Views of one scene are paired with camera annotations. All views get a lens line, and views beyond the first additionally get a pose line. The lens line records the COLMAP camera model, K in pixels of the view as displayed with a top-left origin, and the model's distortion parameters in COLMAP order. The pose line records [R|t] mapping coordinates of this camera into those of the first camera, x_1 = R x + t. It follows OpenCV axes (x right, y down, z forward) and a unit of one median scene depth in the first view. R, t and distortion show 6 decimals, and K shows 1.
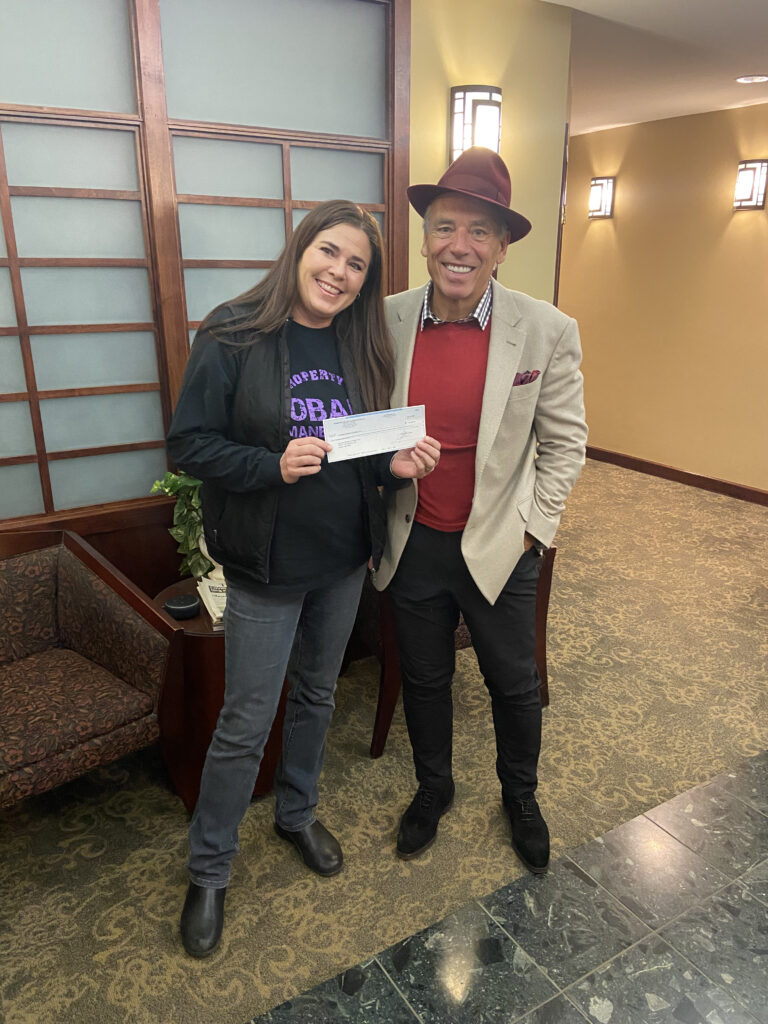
lens RADIAL K [[768.8, 0, 387.9], [0, 768.8, 507.6], [0, 0, 1]] dist [0.124170, -0.158815]
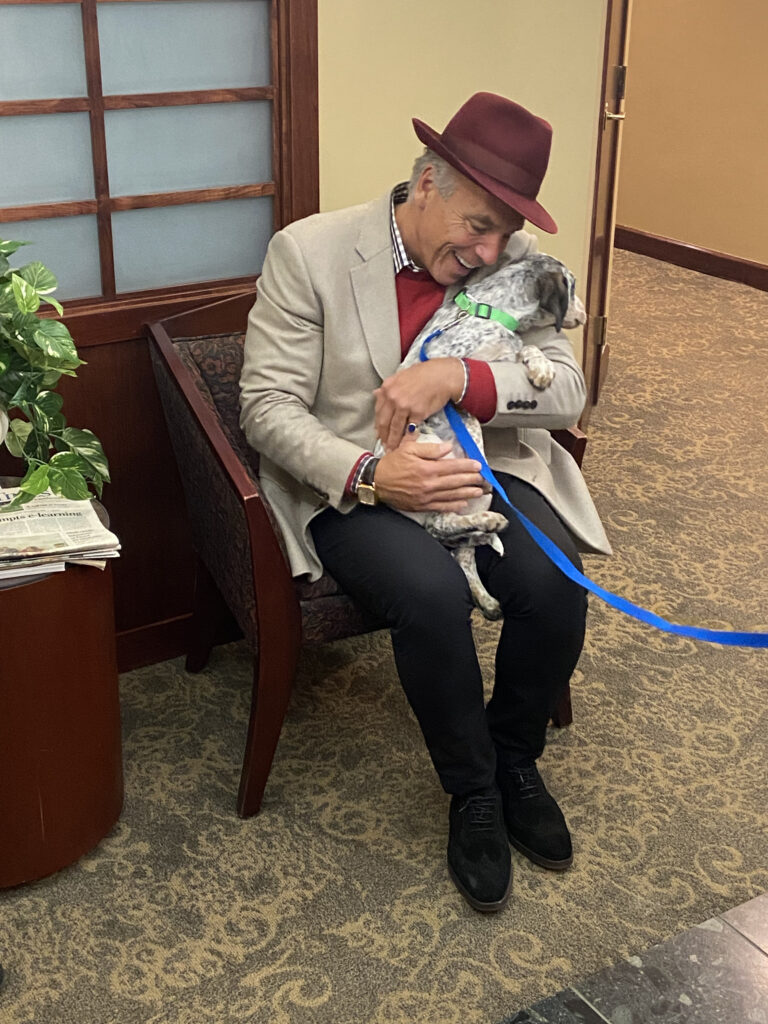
lens RADIAL K [[1427.4, 0, 375.1], [0, 1427.4, 492.4], [0, 0, 1]] dist [0.079279, 0.000000]
pose [[0.999866, 0.006154, 0.015146, 0.056554], [-0.007481, 0.995988, 0.089169, 0.002789], [-0.014537, -0.089270, 0.995901, 0.013311]]
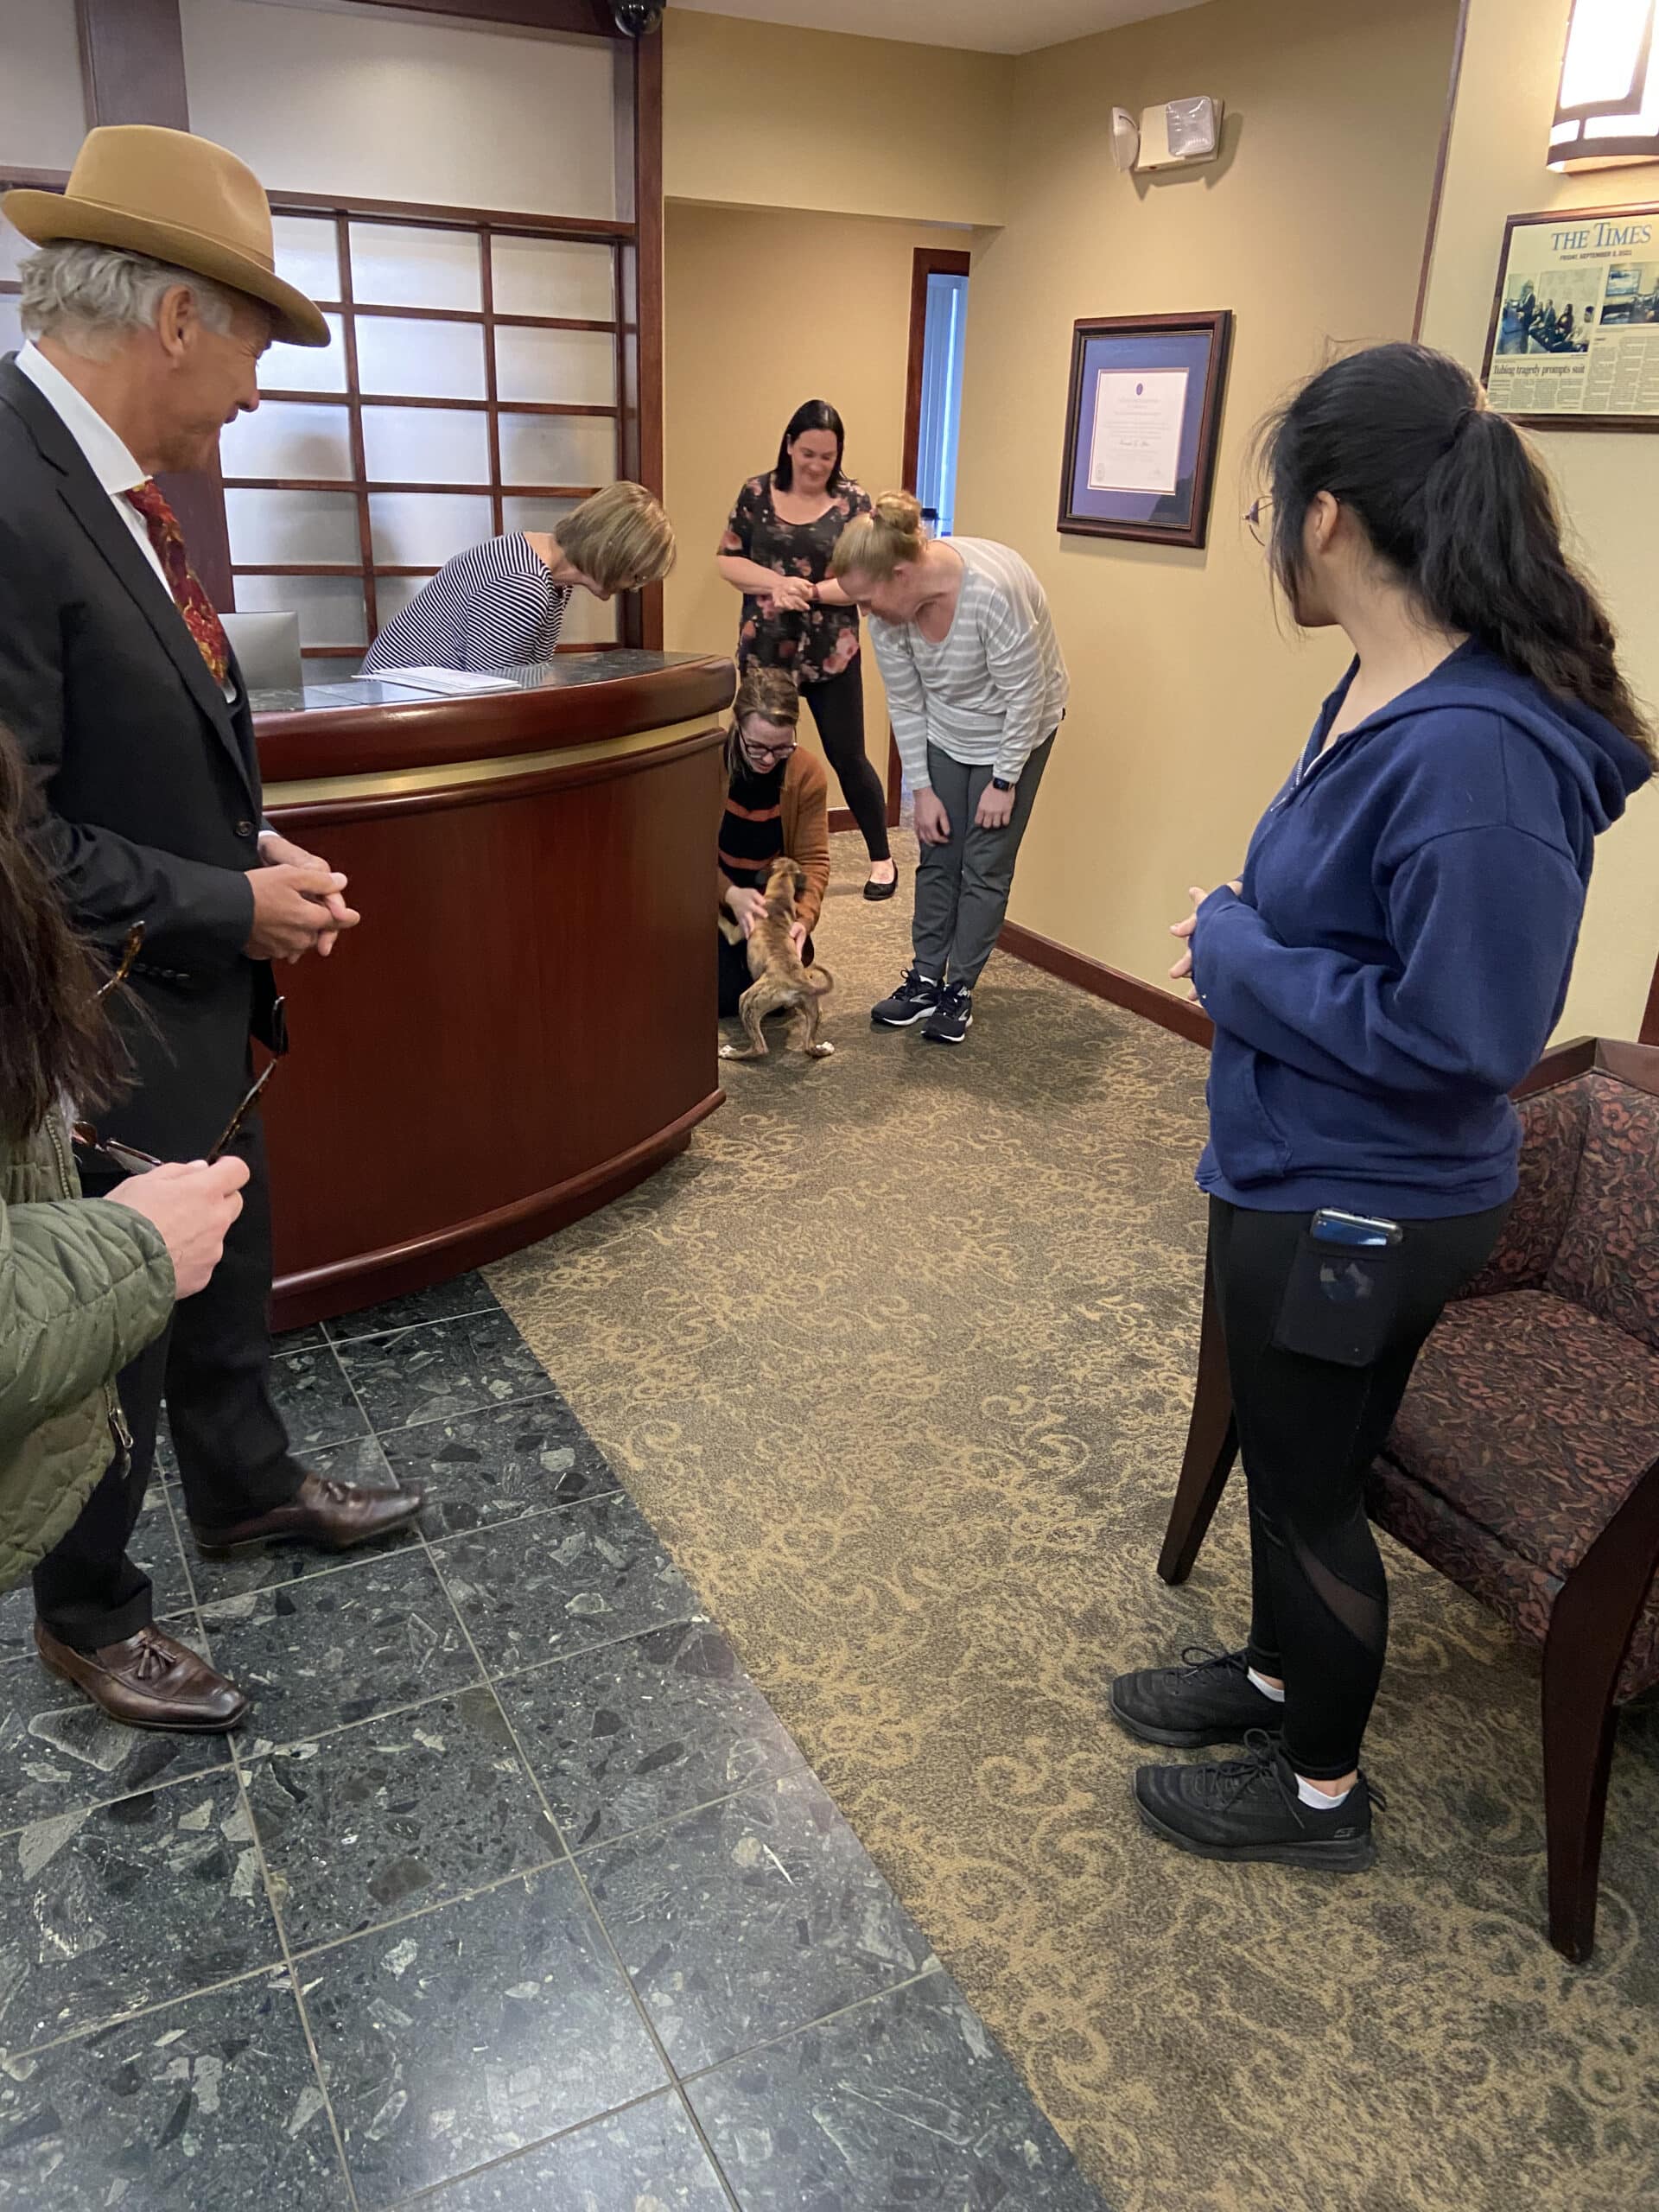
lens RADIAL K [[1660.7, 0, 816.0], [0, 1660.7, 1086.6], [0, 0, 1]] dist [0.124170, -0.158815]
pose [[0.079882, -0.363598, 0.928125, -0.073219], [0.273455, 0.903372, 0.330365, -0.071634], [-0.958562, 0.227410, 0.171590, 0.296294]]
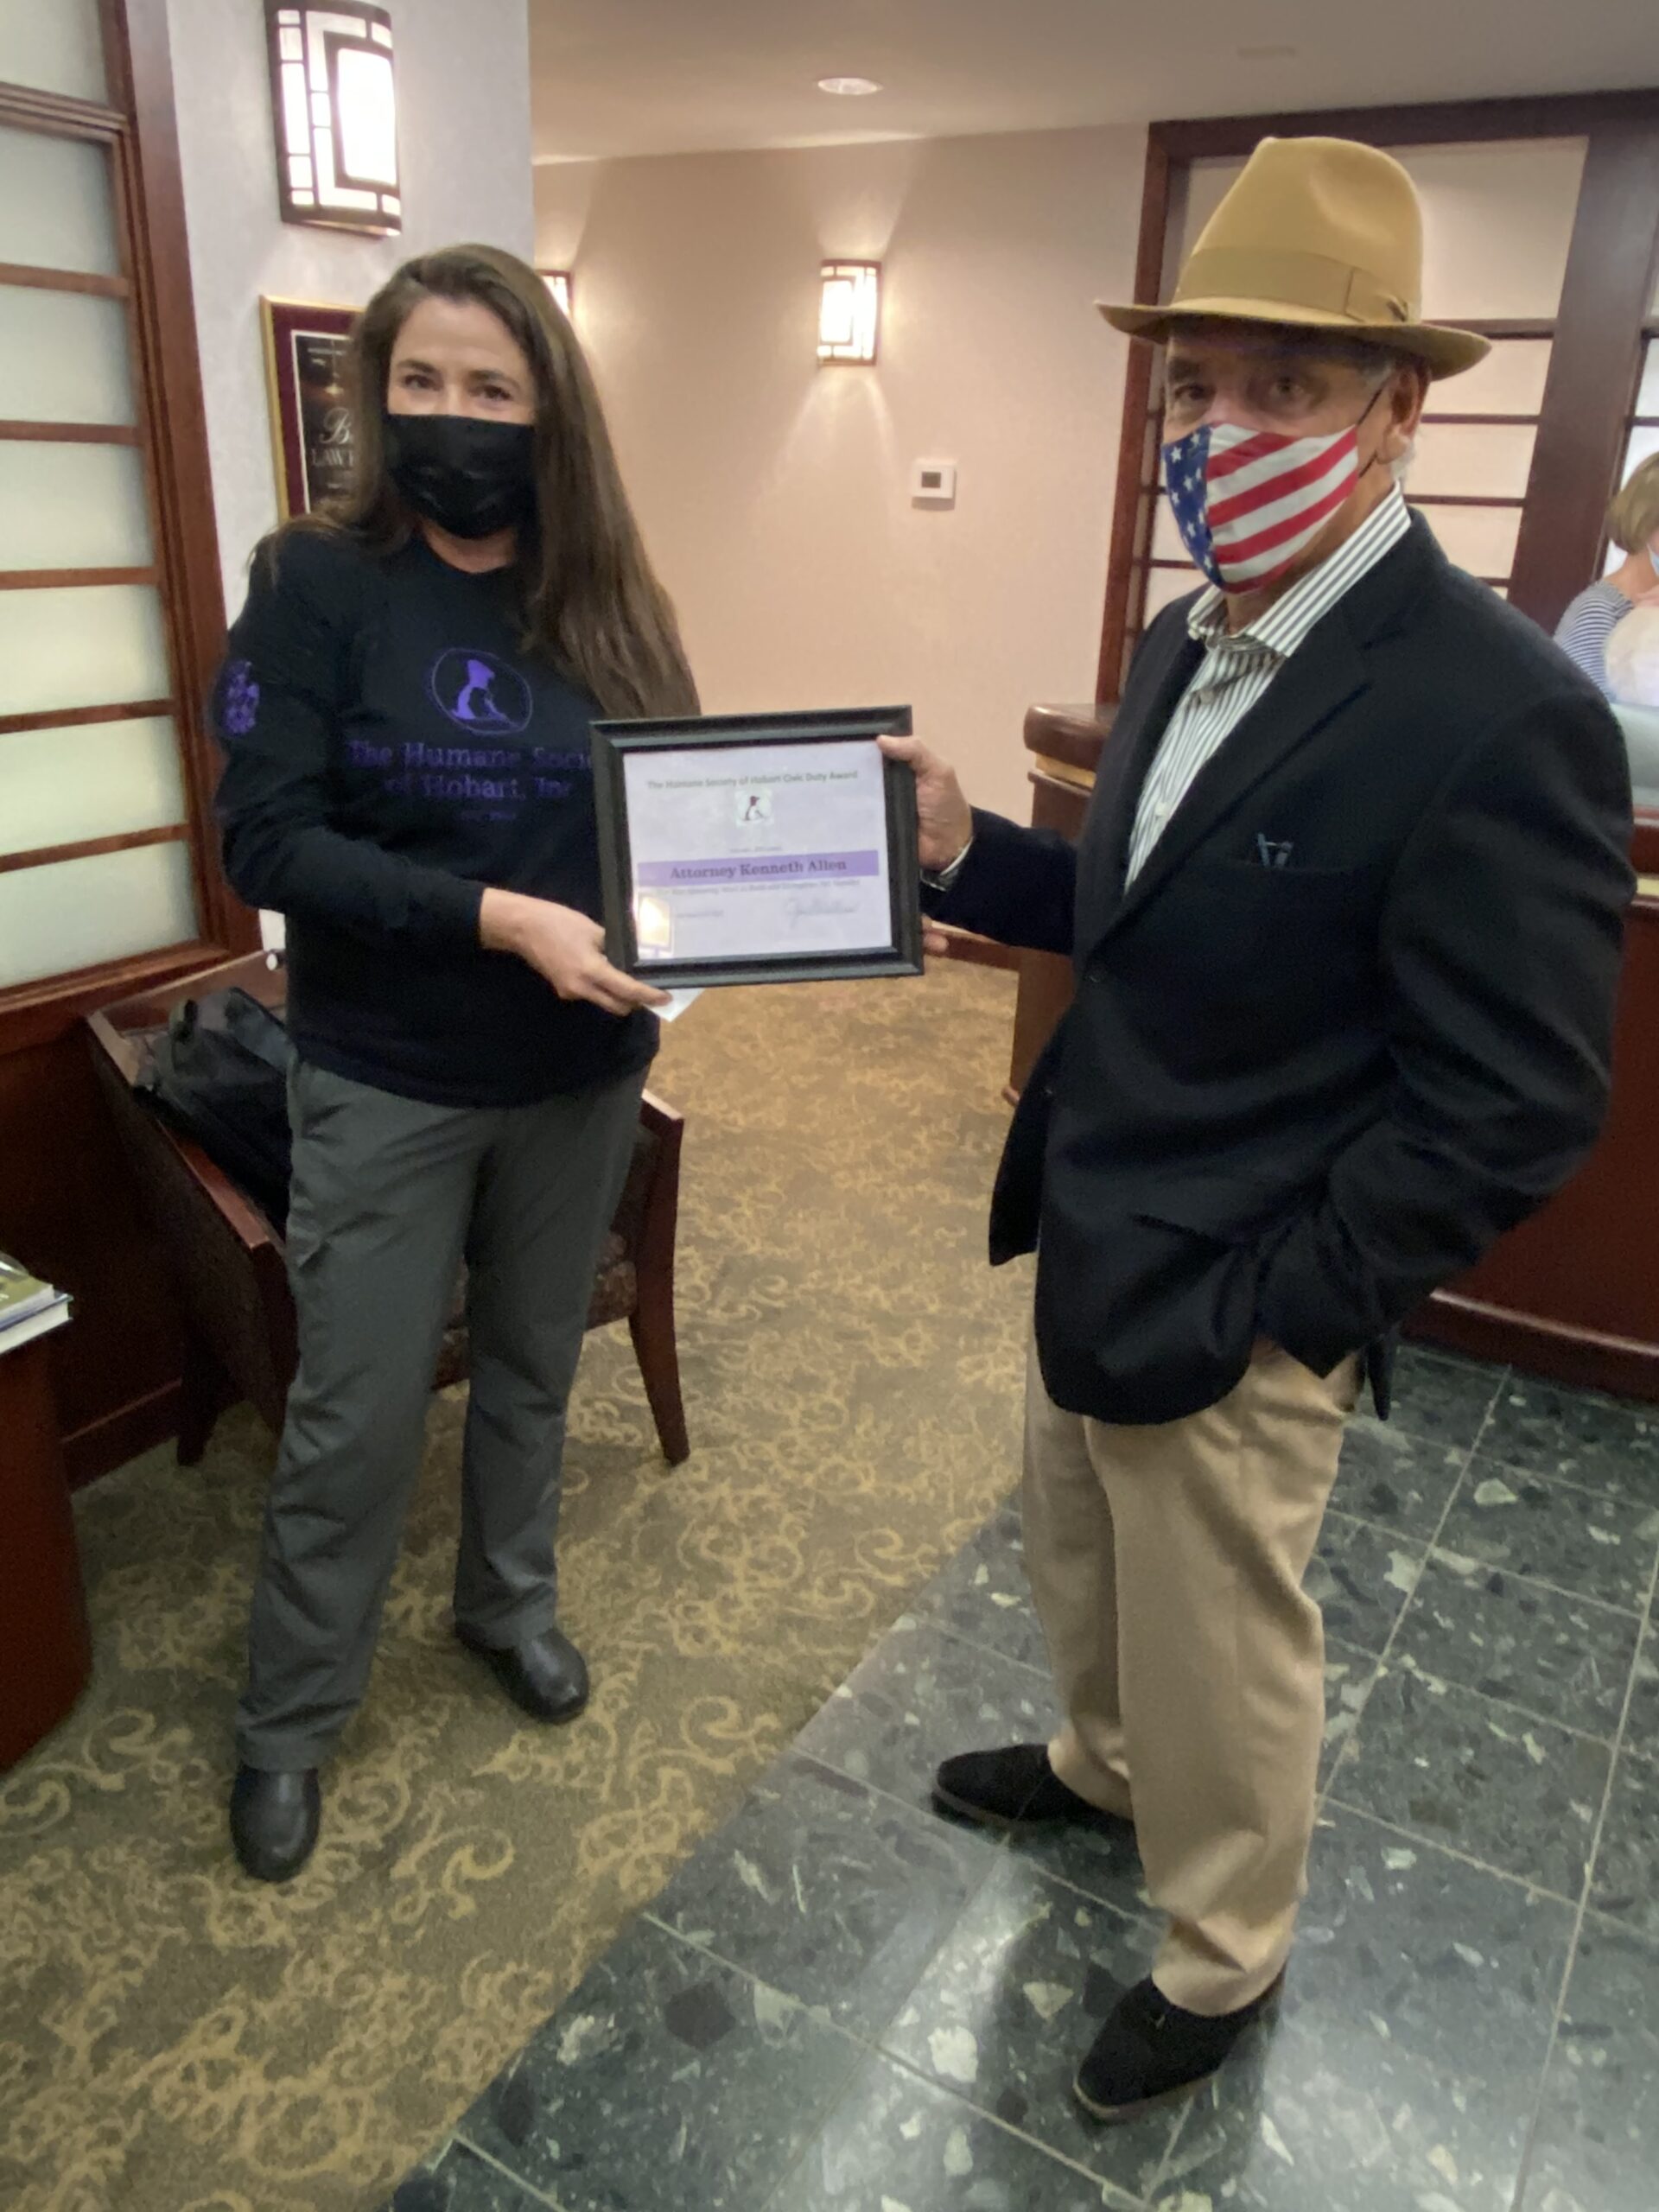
lens RADIAL K [[1581.6, 0, 837.7], [0, 1581.6, 1112.6], [0, 0, 1]] dist [0.073149, -0.093716]
pose [[0.894504, -0.136778, 0.425622, -0.085653], [0.101283, 0.989295, 0.105060, -0.027326], [-0.435435, -0.050868, 0.898782, 0.115025]]
